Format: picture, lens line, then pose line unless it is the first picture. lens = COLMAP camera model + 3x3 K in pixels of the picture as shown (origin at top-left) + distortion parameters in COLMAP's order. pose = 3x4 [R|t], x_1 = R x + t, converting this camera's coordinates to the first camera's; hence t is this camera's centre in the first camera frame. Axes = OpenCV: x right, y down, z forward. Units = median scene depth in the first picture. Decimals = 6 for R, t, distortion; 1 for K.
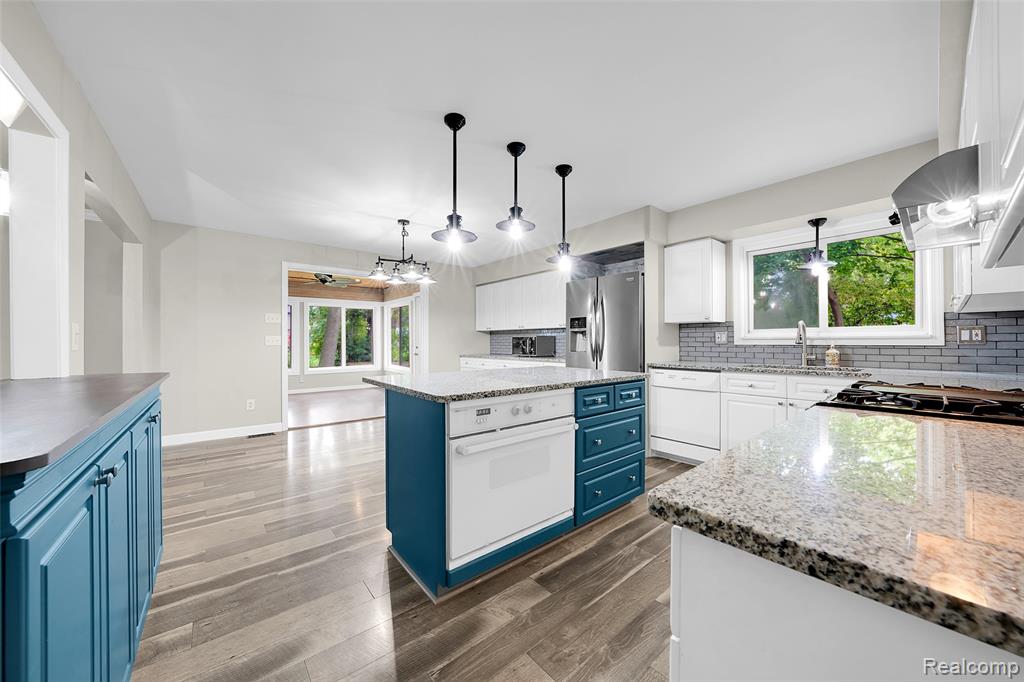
lens RADIAL K [[352.5, 0, 506.5], [0, 352.5, 341.9], [0, 0, 1]] dist [-0.000267, -0.000005]
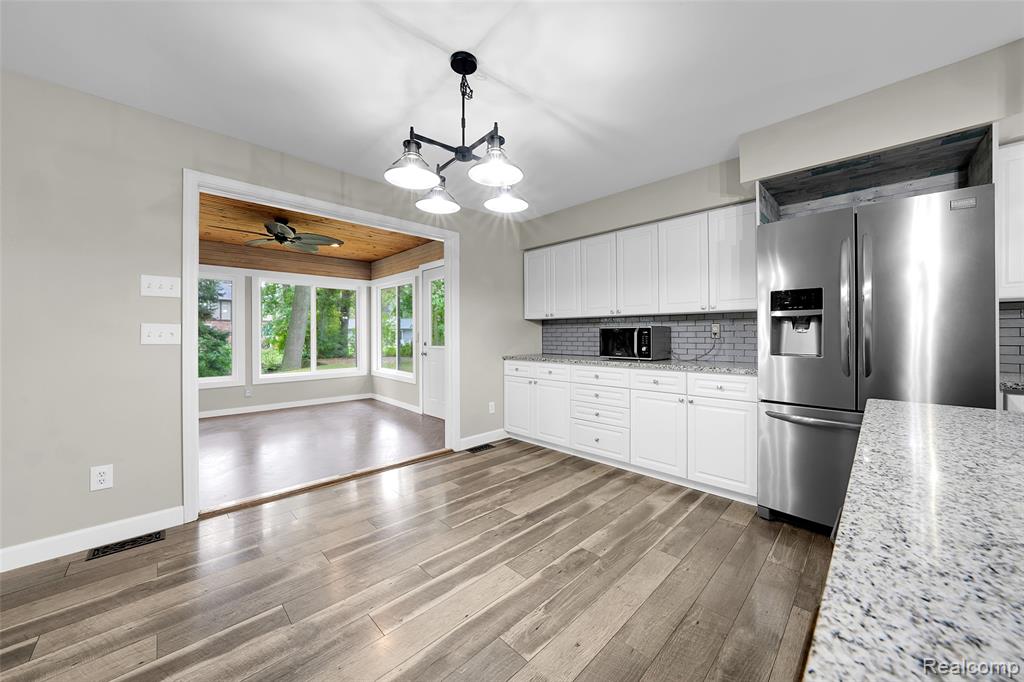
lens RADIAL K [[360.8, 0, 518.9], [0, 360.8, 335.8], [0, 0, 1]] dist [-0.011449, 0.000061]
pose [[0.996121, 0.000311, 0.087994, -0.155882], [-0.000608, 0.999994, 0.003346, -0.002287], [-0.087993, -0.003387, 0.996115, 0.329337]]
